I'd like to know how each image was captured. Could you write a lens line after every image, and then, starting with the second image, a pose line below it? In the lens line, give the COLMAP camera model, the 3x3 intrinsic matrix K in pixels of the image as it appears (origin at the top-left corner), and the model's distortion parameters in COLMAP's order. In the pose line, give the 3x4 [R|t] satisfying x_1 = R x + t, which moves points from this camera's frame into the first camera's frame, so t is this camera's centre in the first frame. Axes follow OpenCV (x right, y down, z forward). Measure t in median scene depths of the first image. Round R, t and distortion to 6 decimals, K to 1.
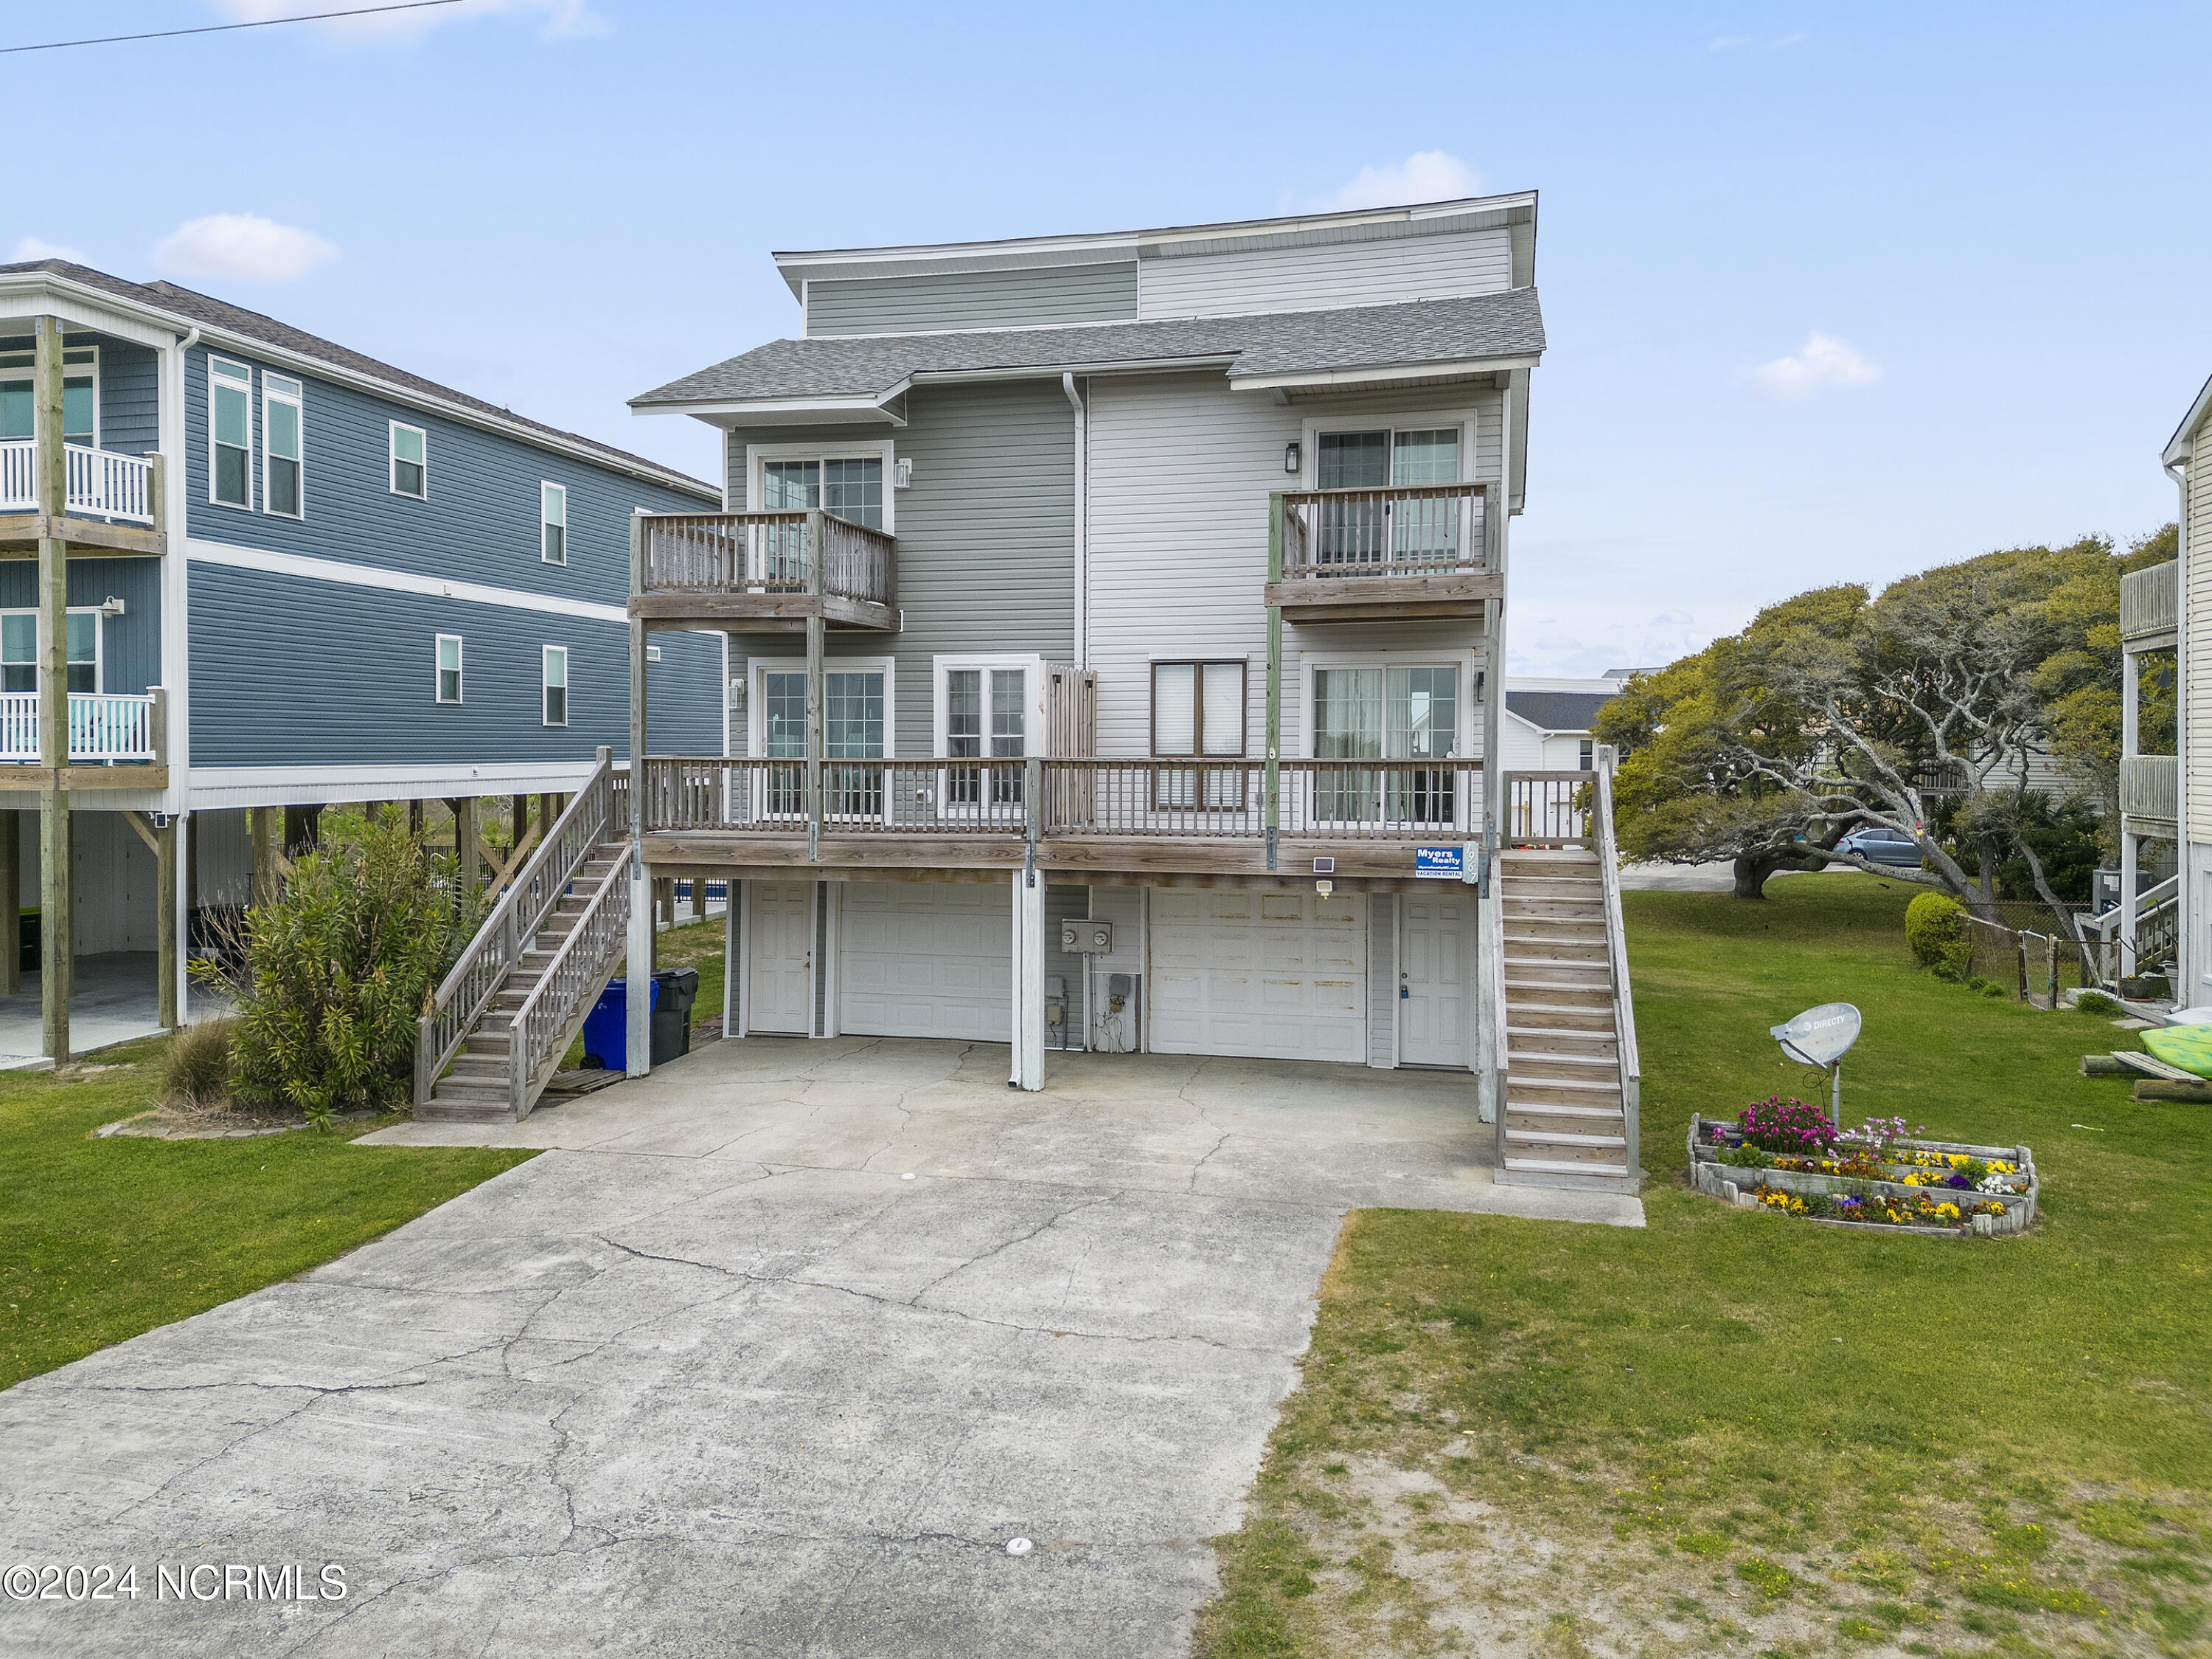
lens RADIAL K [[1571.0, 0, 1174.0], [0, 1571.0, 719.8], [0, 0, 1]] dist [0.062428, -0.041315]
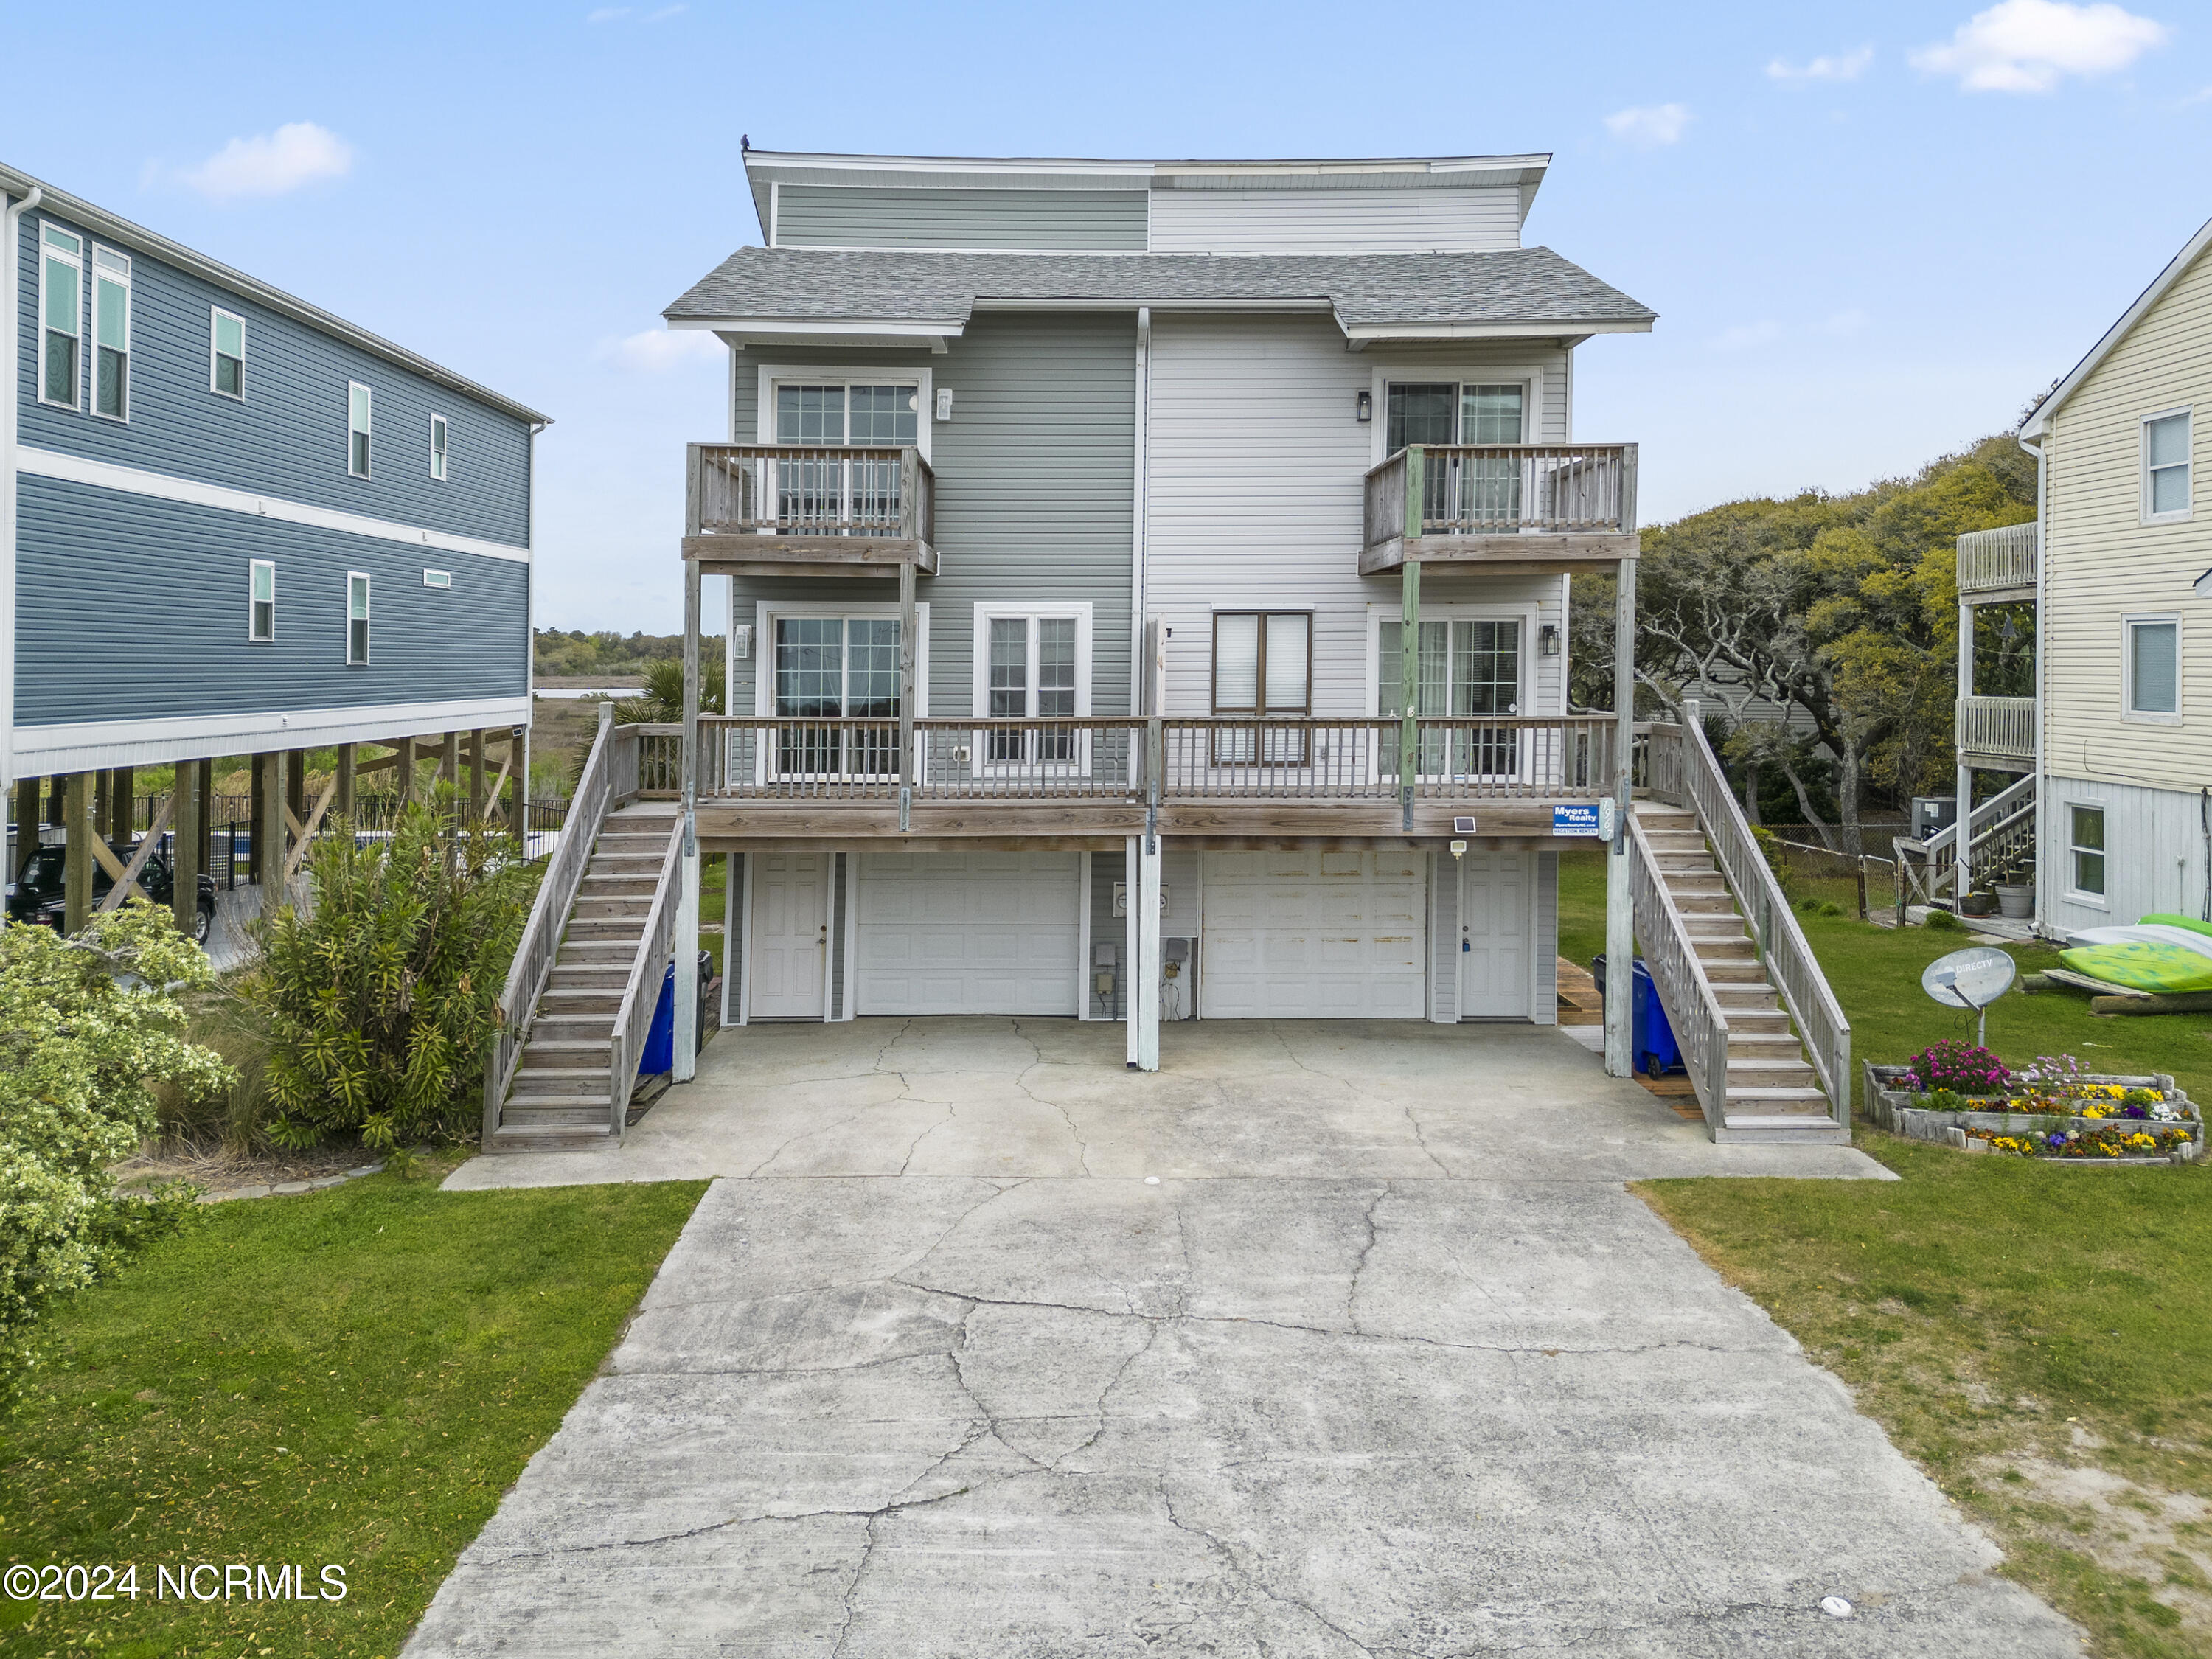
lens RADIAL K [[1571.0, 0, 1109.6], [0, 1571.0, 645.6], [0, 0, 1]] dist [0.062428, -0.041315]
pose [[0.967774, 0.003093, 0.251802, -0.354606], [-0.004291, 0.999982, 0.004209, -0.022674], [-0.251784, -0.005154, 0.967770, 0.093897]]
